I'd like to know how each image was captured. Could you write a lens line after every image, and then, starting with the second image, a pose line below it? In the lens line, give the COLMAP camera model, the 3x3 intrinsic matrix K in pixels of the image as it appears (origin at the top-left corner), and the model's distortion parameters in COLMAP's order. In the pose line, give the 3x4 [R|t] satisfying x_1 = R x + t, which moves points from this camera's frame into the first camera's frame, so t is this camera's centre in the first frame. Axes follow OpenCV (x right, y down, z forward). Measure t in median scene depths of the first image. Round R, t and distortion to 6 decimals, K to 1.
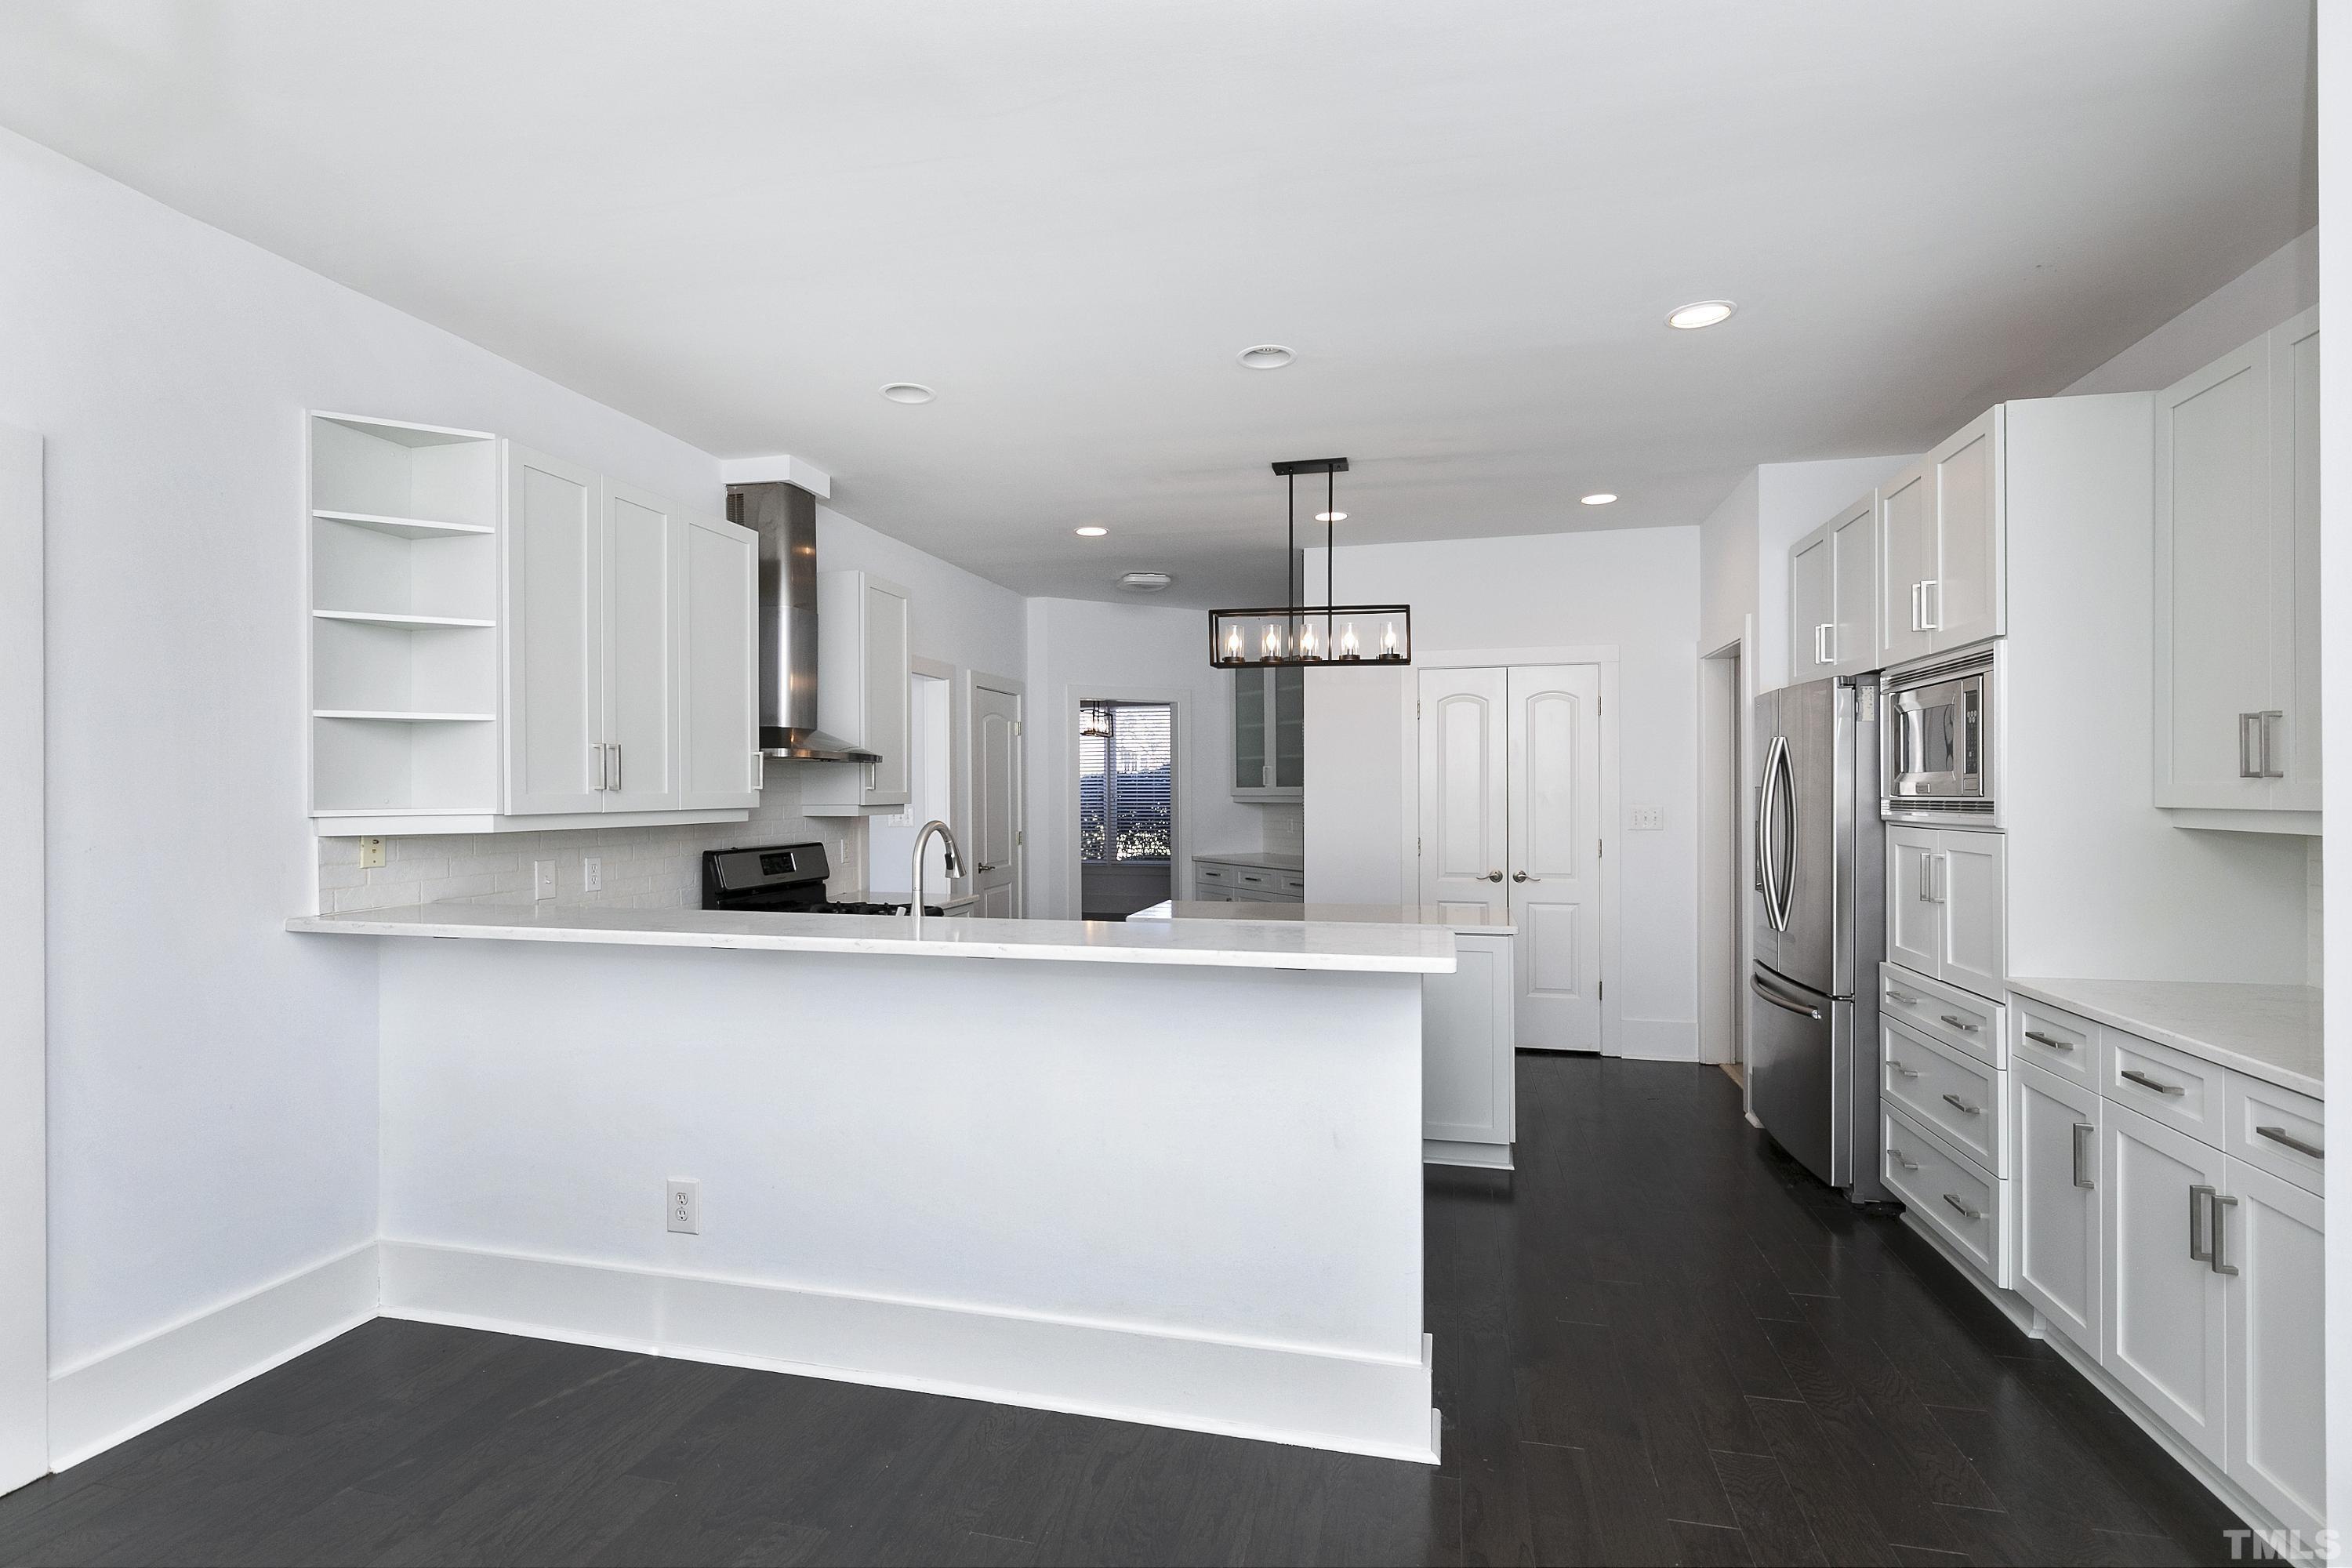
lens RADIAL K [[1099.2, 0, 1176.0], [0, 1099.2, 784.0], [0, 0, 1]] dist [0.000300, 0.000362]
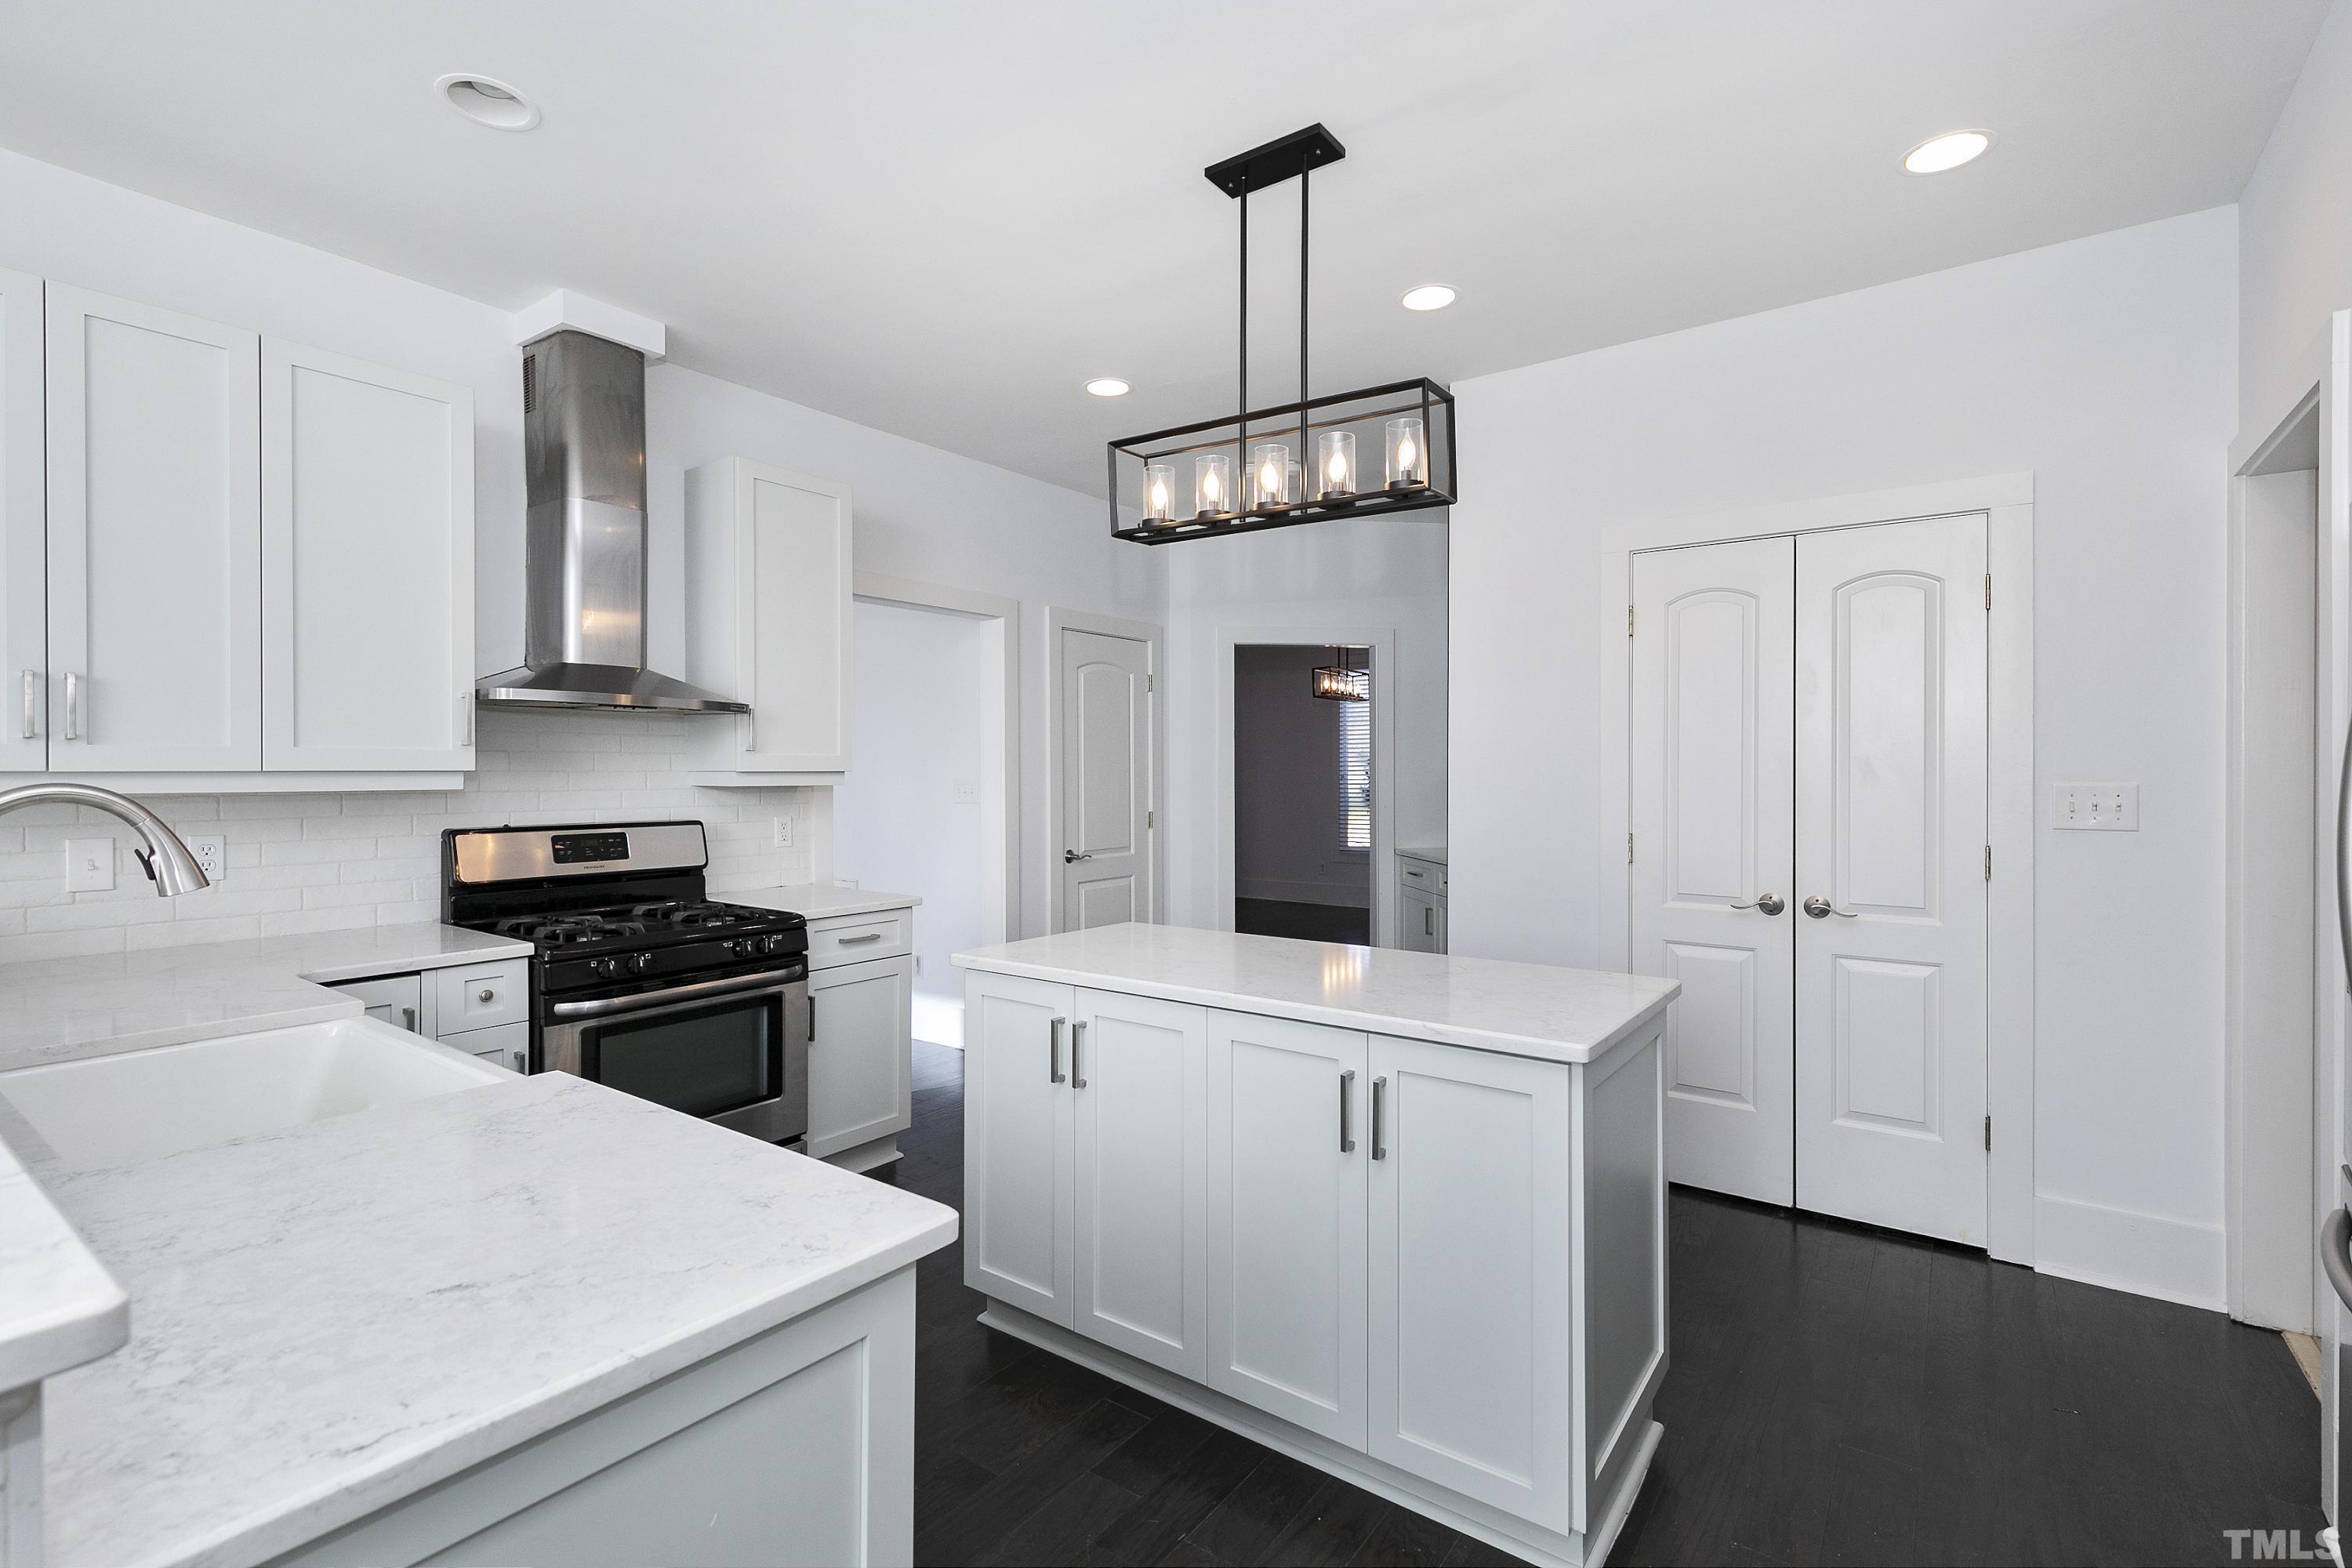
lens RADIAL K [[1078.8, 0, 1154.8], [0, 1078.8, 769.7], [0, 0, 1]] dist [0.001929, 0.000393]
pose [[0.921344, 0.002943, -0.388738, 0.252131], [-0.001565, 0.999991, 0.003862, 0.014279], [0.388746, -0.002950, 0.921340, 0.423195]]
